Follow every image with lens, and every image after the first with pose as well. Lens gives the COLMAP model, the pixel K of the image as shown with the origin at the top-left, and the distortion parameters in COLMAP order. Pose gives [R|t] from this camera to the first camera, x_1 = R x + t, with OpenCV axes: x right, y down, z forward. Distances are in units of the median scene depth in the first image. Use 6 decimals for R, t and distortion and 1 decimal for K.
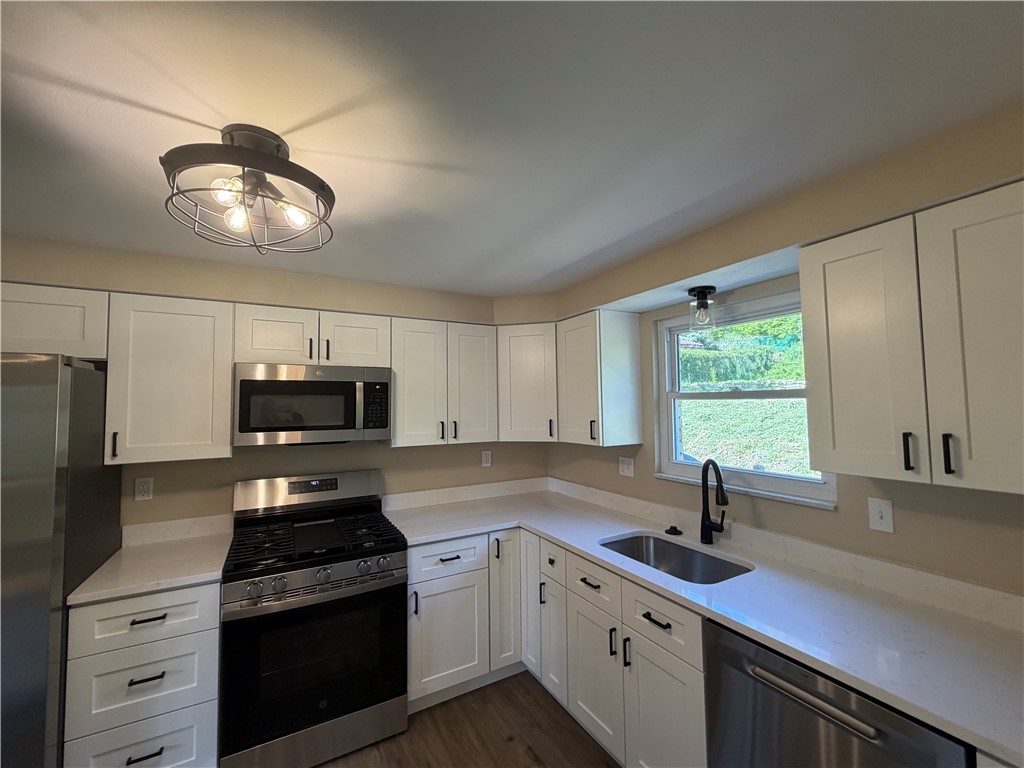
lens RADIAL K [[420.9, 0, 515.5], [0, 420.9, 382.3], [0, 0, 1]] dist [-0.000343, -0.001015]
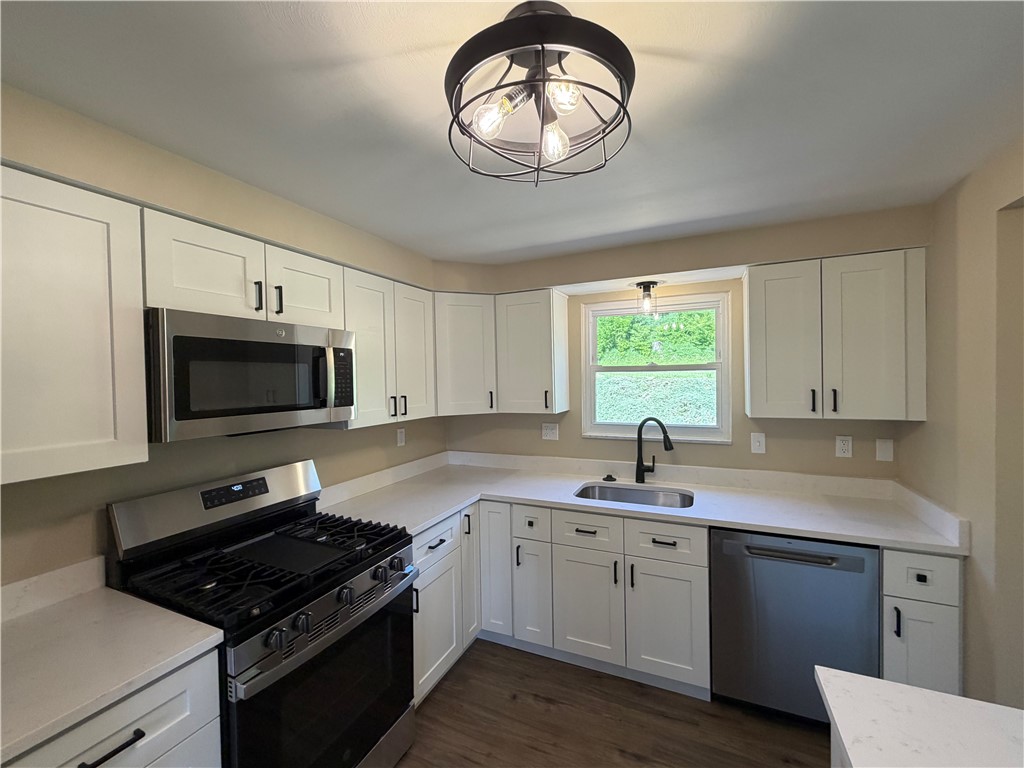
lens RADIAL K [[420.9, 0, 508.6], [0, 420.9, 381.6], [0, 0, 1]] dist [-0.000343, -0.001015]
pose [[0.810871, -0.009052, 0.585155, -0.548005], [-0.022383, 0.998669, 0.046466, 0.019132], [-0.584797, -0.050775, 0.809589, 0.180835]]
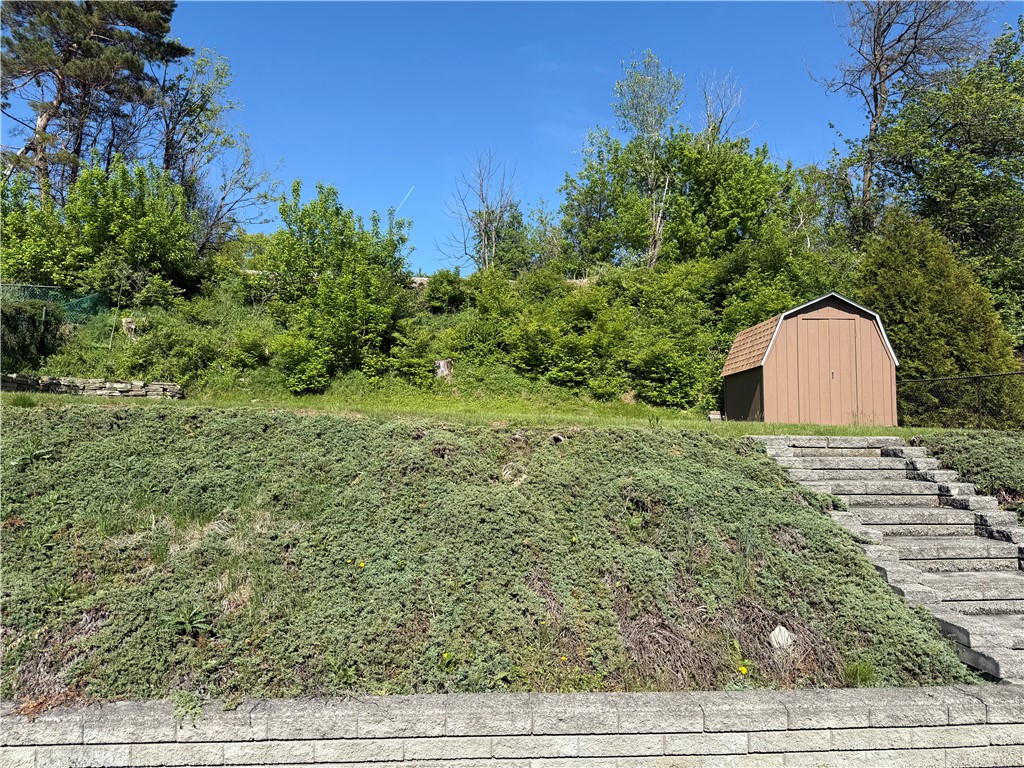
lens RADIAL K [[704.7, 0, 513.1], [0, 704.7, 386.3], [0, 0, 1]] dist [0.000889, -0.002118]
pose [[0.421177, 0.079178, 0.903516, 1.205169], [-0.054705, 0.996586, -0.061833, 0.200420], [-0.905327, -0.023384, 0.424070, 2.064147]]
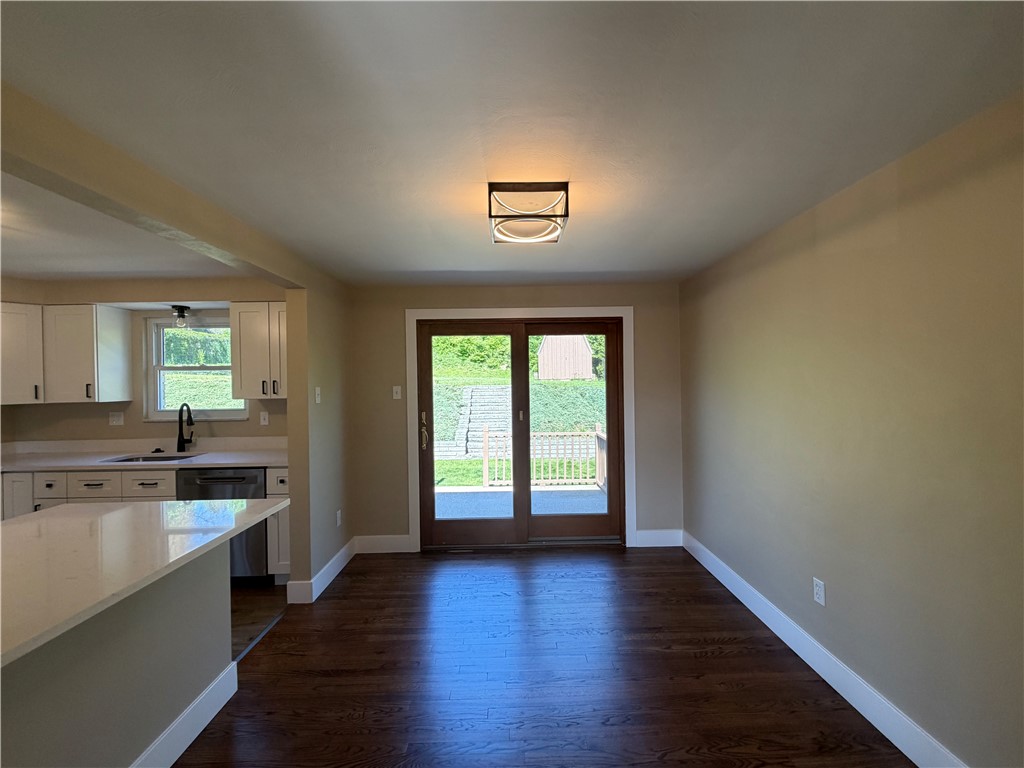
lens RADIAL K [[420.9, 0, 512.0], [0, 420.9, 383.6], [0, 0, 1]] dist [-0.000343, -0.001015]
pose [[0.479615, 0.002181, 0.877476, -0.372533], [-0.035352, 0.999233, 0.016839, 0.016985], [-0.876766, -0.039097, 0.479325, -0.913967]]
